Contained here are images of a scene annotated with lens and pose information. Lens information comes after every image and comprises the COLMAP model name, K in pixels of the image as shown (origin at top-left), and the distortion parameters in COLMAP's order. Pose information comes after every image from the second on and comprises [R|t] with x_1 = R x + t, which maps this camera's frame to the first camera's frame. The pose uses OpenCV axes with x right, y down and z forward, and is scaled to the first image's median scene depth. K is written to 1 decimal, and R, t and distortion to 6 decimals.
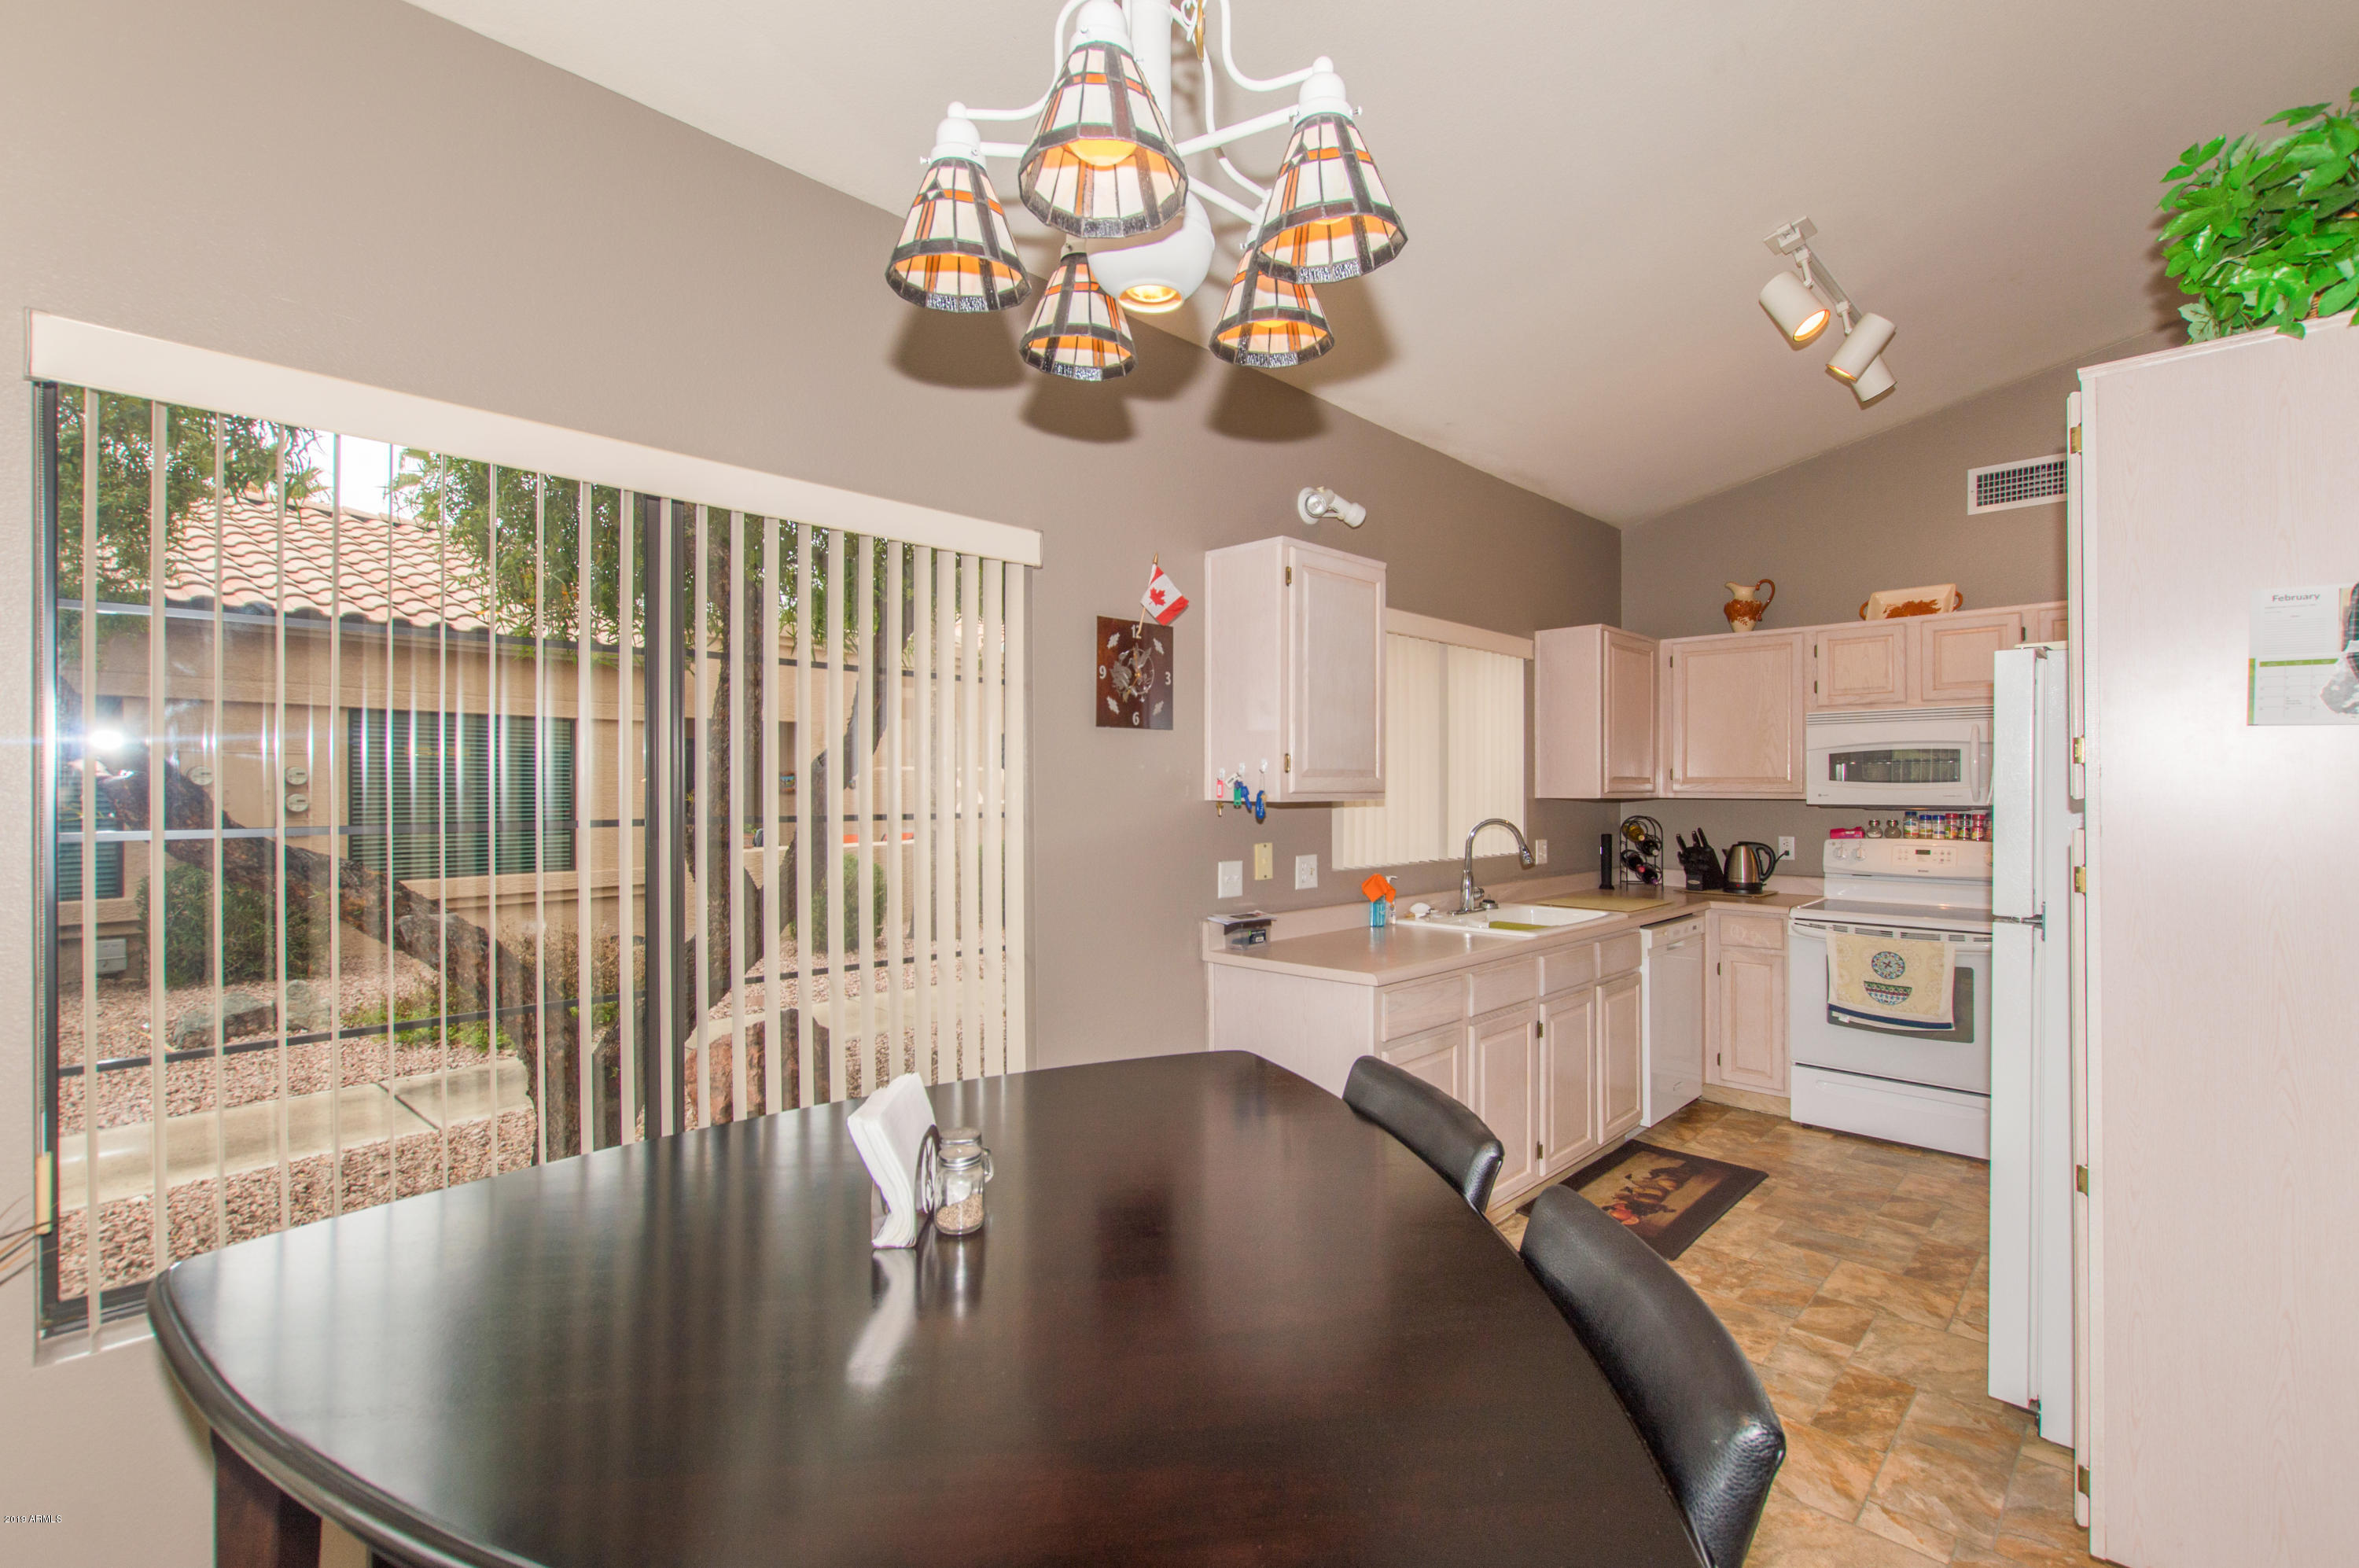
lens RADIAL K [[1058.7, 0, 1195.3], [0, 1058.7, 789.5], [0, 0, 1]] dist [-0.001356, -0.000245]
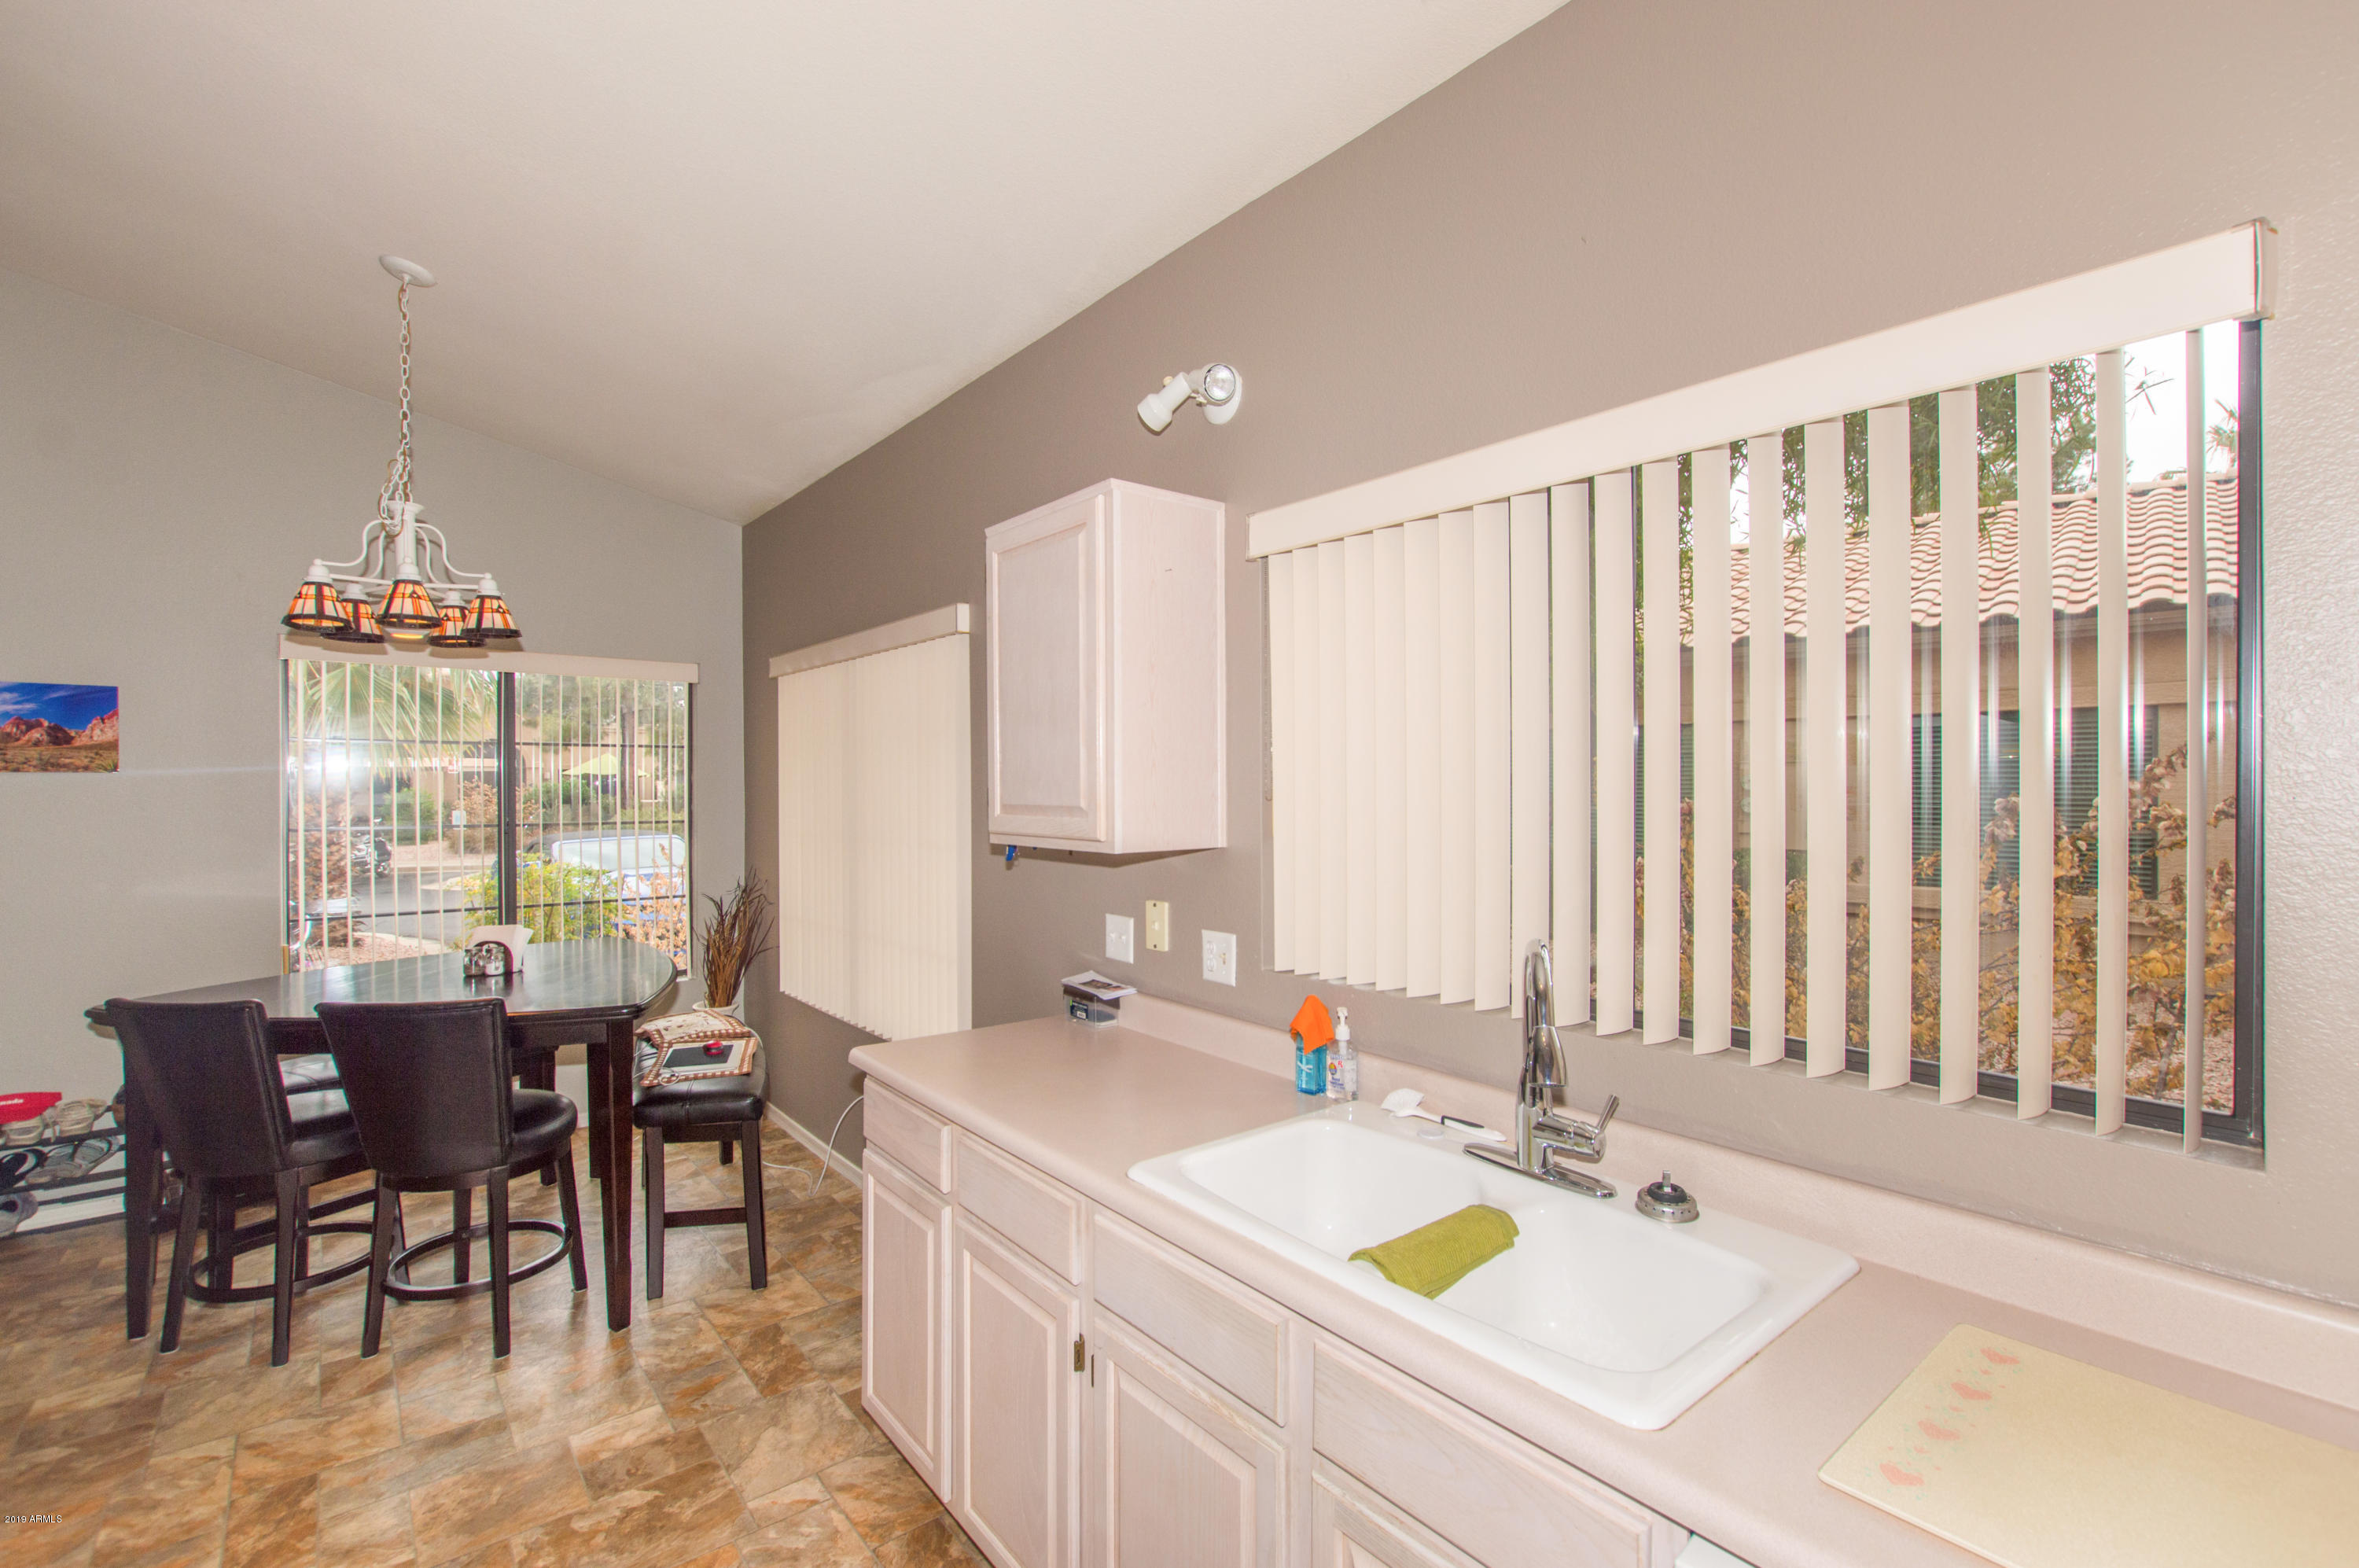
lens RADIAL K [[1041.4, 0, 1193.4], [0, 1041.4, 790.4], [0, 0, 1]] dist [0.002009, -0.000126]
pose [[-0.114136, 0.006014, -0.993447, 0.607327], [-0.000838, 0.999981, 0.006150, -0.024182], [0.993465, 0.001534, -0.114128, 0.857287]]
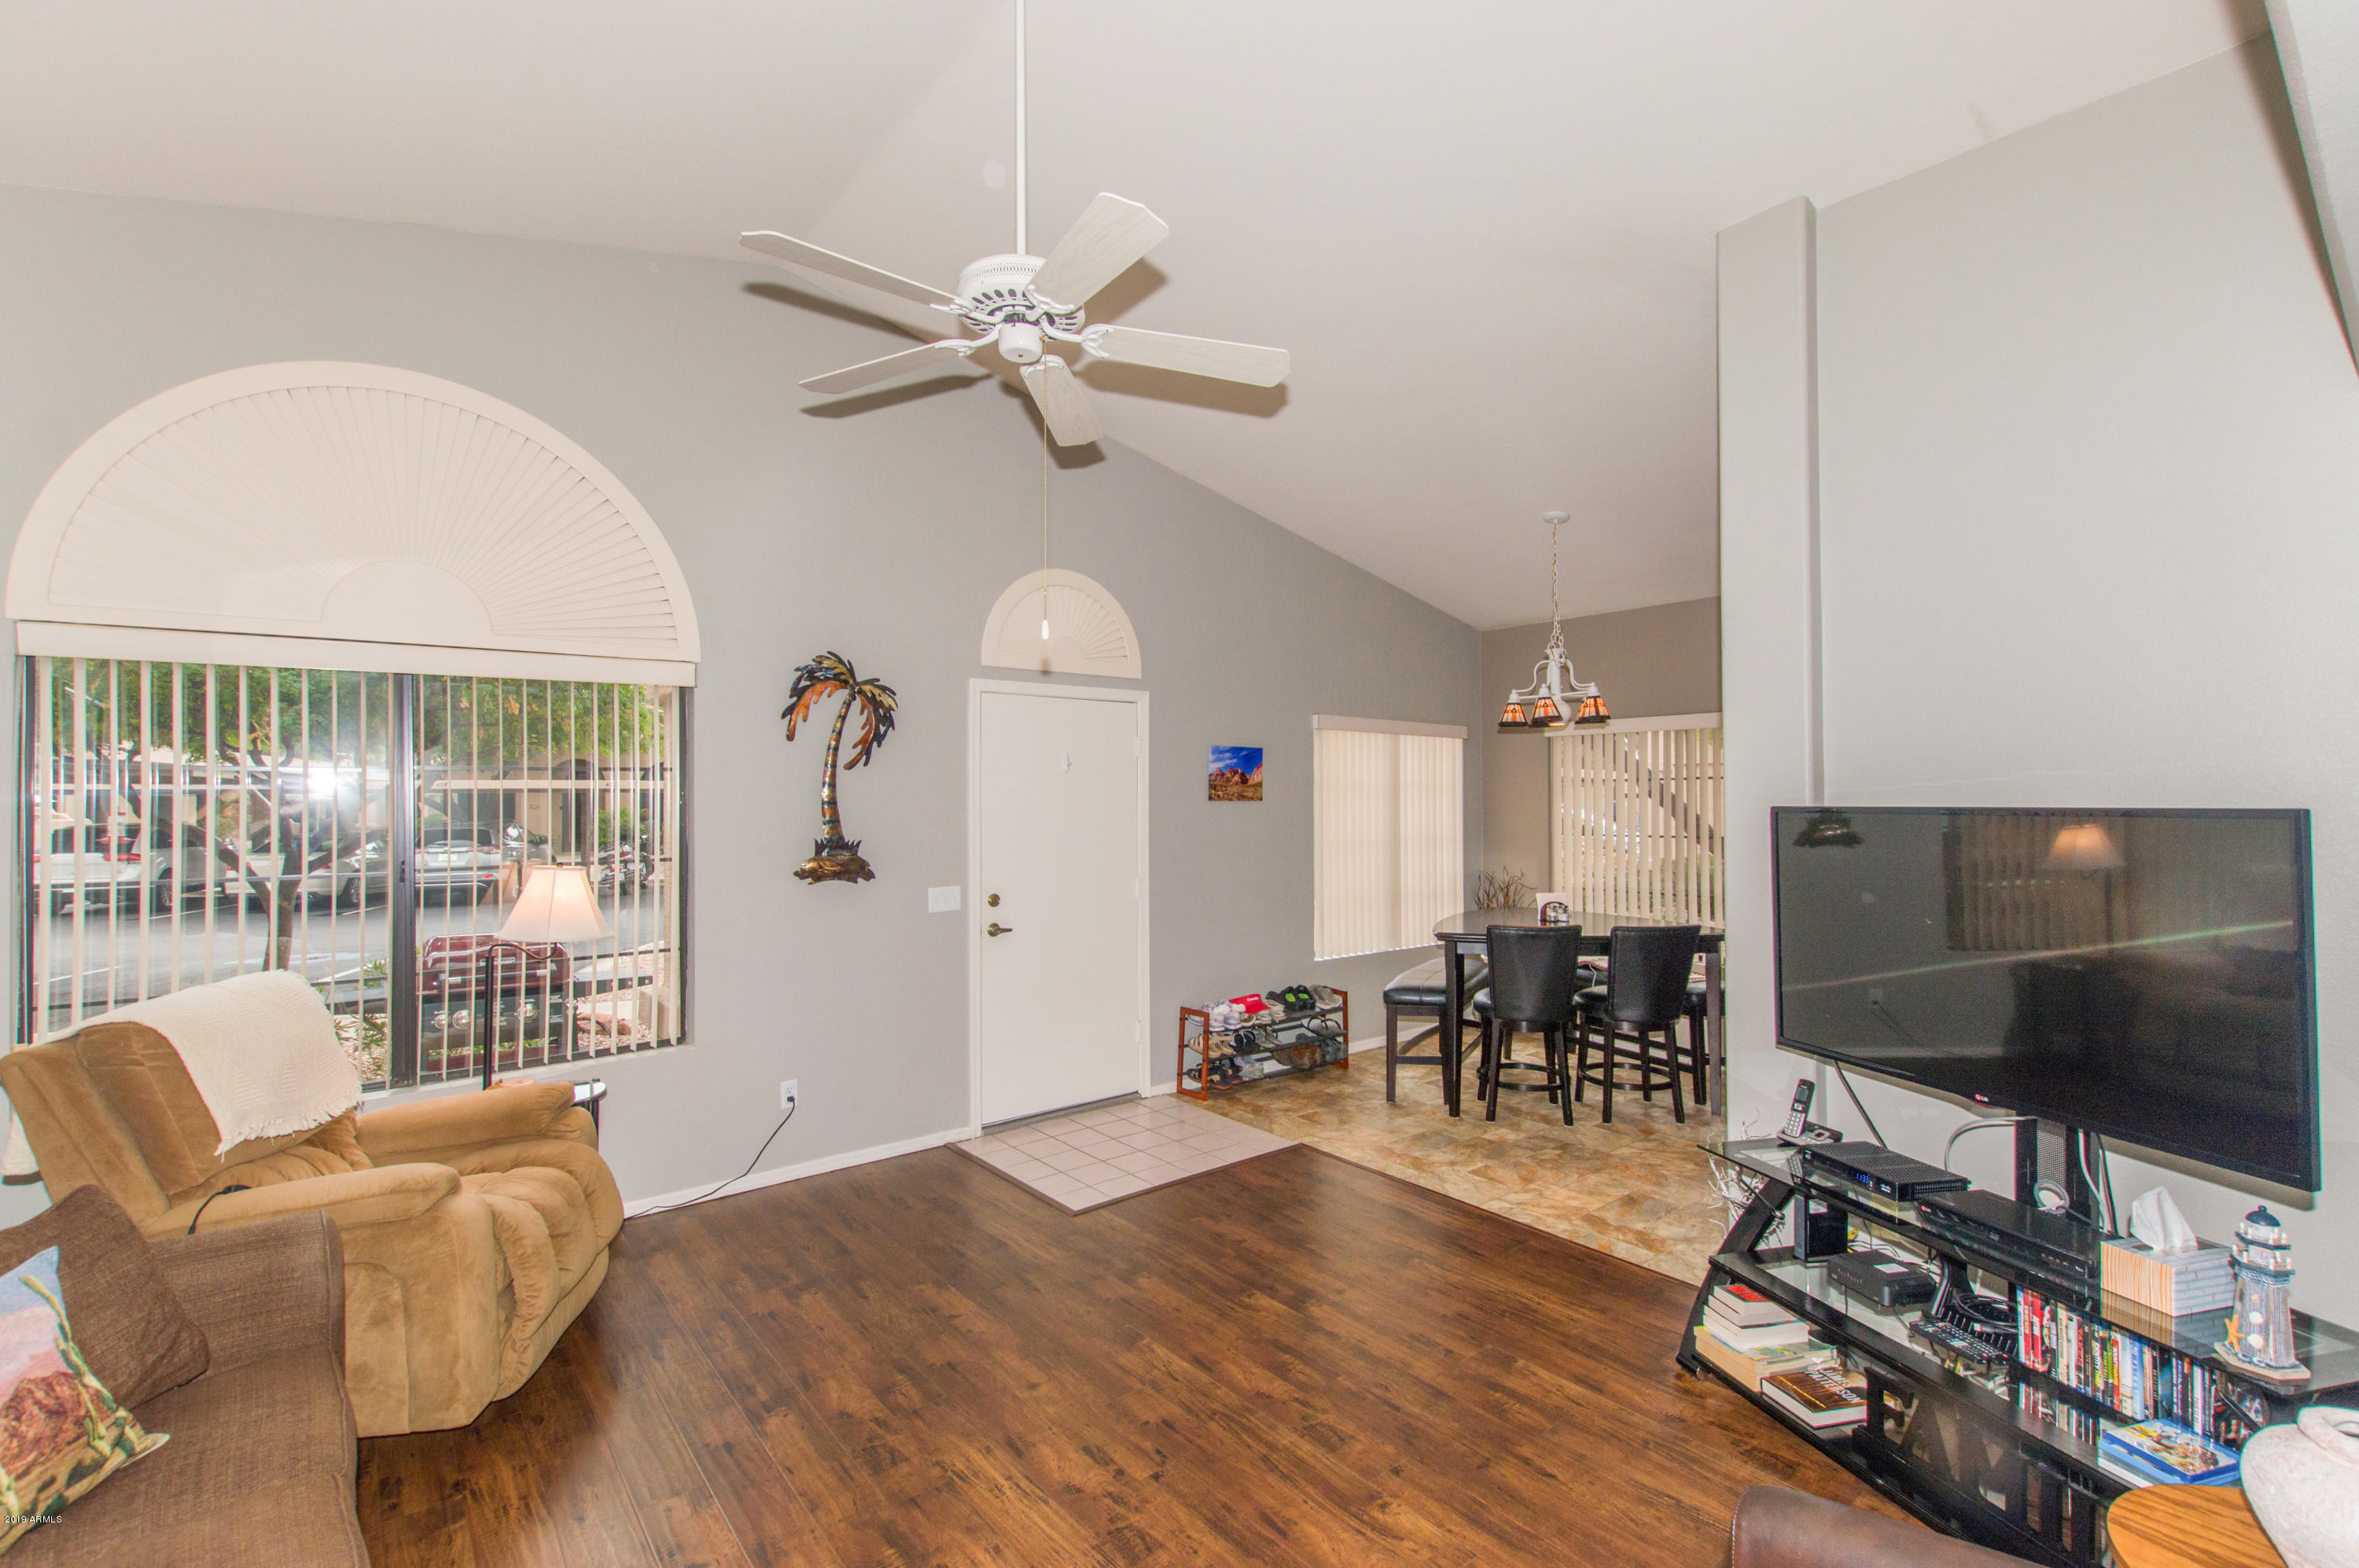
lens RADIAL K [[1031.5, 0, 1177.1], [0, 1031.5, 786.9], [0, 0, 1]] dist [0.000735, -0.000071]
pose [[-0.115885, -0.012663, -0.993182, 1.221590], [-0.001205, 0.999920, -0.012608, -0.034428], [0.993262, -0.000264, -0.115891, -0.030506]]
